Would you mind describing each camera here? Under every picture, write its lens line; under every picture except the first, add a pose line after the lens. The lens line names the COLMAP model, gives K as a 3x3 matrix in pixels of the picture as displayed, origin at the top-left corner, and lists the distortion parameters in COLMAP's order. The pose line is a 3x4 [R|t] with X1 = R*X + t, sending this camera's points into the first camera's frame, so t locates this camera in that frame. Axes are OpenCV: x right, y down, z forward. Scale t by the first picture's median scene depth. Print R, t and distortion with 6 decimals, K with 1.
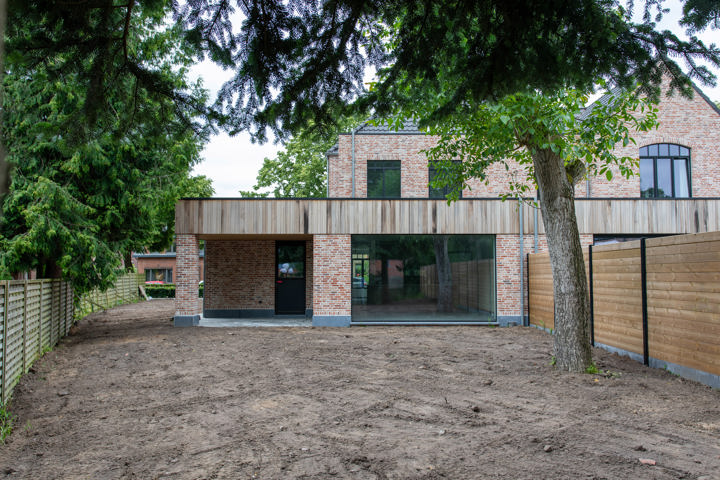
lens RADIAL K [[590.6, 0, 360.1], [0, 590.6, 239.1], [0, 0, 1]] dist [0.016693, -0.005843]
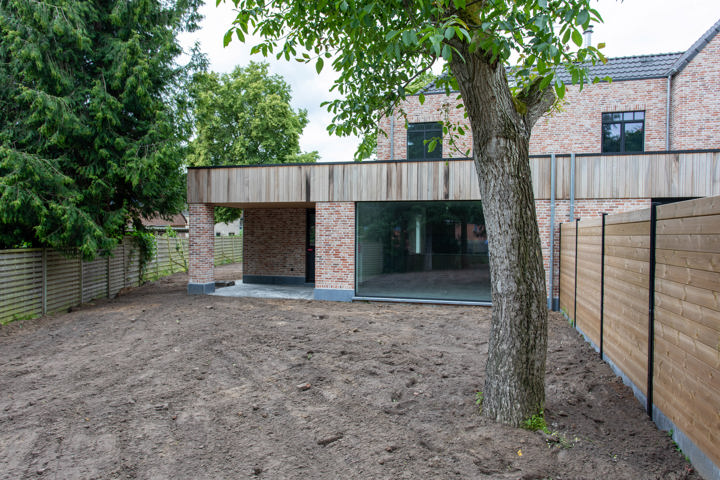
lens RADIAL K [[488.5, 0, 359.4], [0, 488.5, 240.1], [0, 0, 1]] dist [-0.003836, 0.006914]
pose [[0.962237, 0.011176, -0.271985, 0.198916], [0.008042, 0.997554, 0.069441, -0.001303], [0.272096, -0.069006, 0.959793, 0.273369]]
